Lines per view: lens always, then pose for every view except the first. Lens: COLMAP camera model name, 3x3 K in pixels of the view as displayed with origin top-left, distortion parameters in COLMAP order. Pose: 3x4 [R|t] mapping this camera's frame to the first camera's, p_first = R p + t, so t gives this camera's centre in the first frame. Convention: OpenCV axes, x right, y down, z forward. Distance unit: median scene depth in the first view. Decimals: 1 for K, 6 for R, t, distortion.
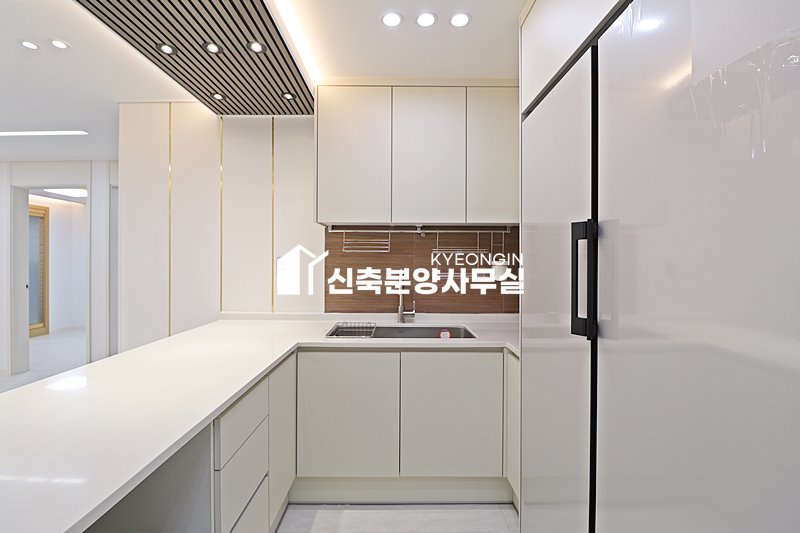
lens RADIAL K [[372.0, 0, 402.5], [0, 372.0, 260.9], [0, 0, 1]] dist [-0.004111, -0.009077]
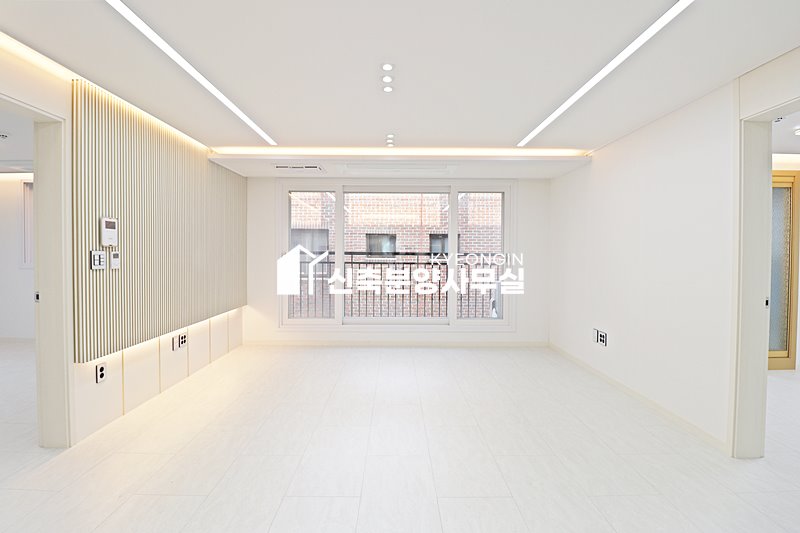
lens RADIAL K [[372.0, 0, 399.7], [0, 372.0, 261.1], [0, 0, 1]] dist [-0.004111, -0.009077]
pose [[-0.006477, 0.025064, -0.999665, -0.930018], [-0.013470, 0.999593, 0.025150, 0.006224], [0.999888, 0.013628, -0.006137, 0.888280]]
